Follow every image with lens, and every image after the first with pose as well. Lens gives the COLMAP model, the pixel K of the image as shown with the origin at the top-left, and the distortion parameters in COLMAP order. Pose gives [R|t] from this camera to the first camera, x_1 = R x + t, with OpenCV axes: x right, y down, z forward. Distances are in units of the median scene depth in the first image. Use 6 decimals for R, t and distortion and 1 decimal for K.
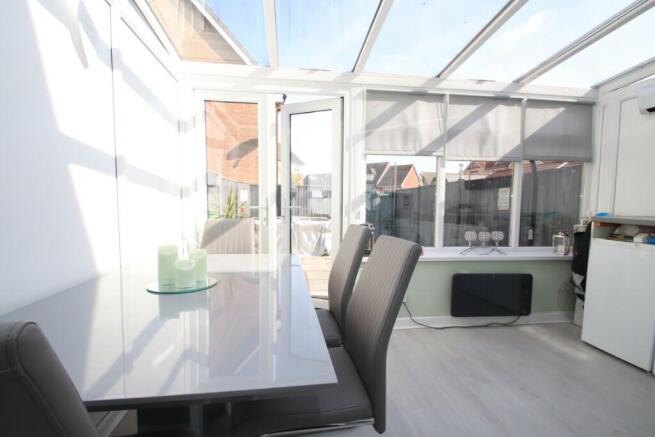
lens RADIAL K [[303.4, 0, 329.2], [0, 303.4, 227.5], [0, 0, 1]] dist [0.017511, -0.018817]
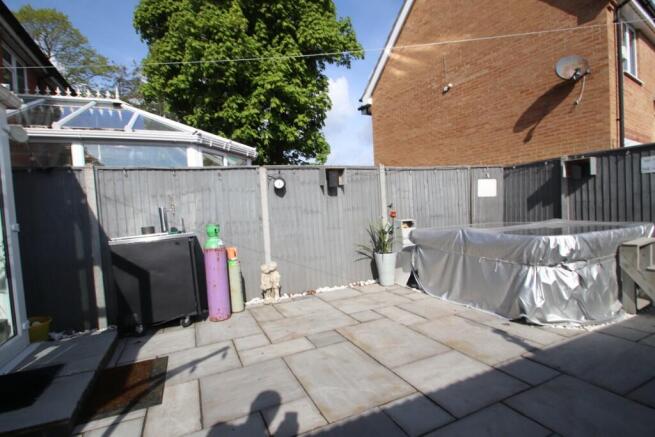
lens RADIAL K [[316.3, 0, 328.8], [0, 316.3, 229.7], [0, 0, 1]] dist [0.002330, -0.019811]
pose [[0.281412, 0.019171, -0.959395, 0.803114], [-0.007961, 0.999813, 0.017643, -0.091808], [0.959554, 0.002672, 0.281512, 1.660616]]
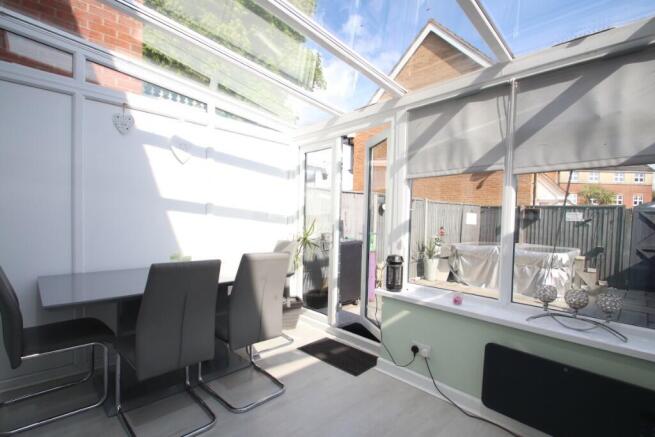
lens RADIAL K [[303.4, 0, 329.2], [0, 303.4, 227.5], [0, 0, 1]] dist [0.017511, -0.018817]
pose [[0.596921, 0.026840, -0.801851, 0.697289], [-0.080528, 0.996397, -0.026595, -0.052398], [0.798249, 0.080447, 0.596932, 0.274480]]
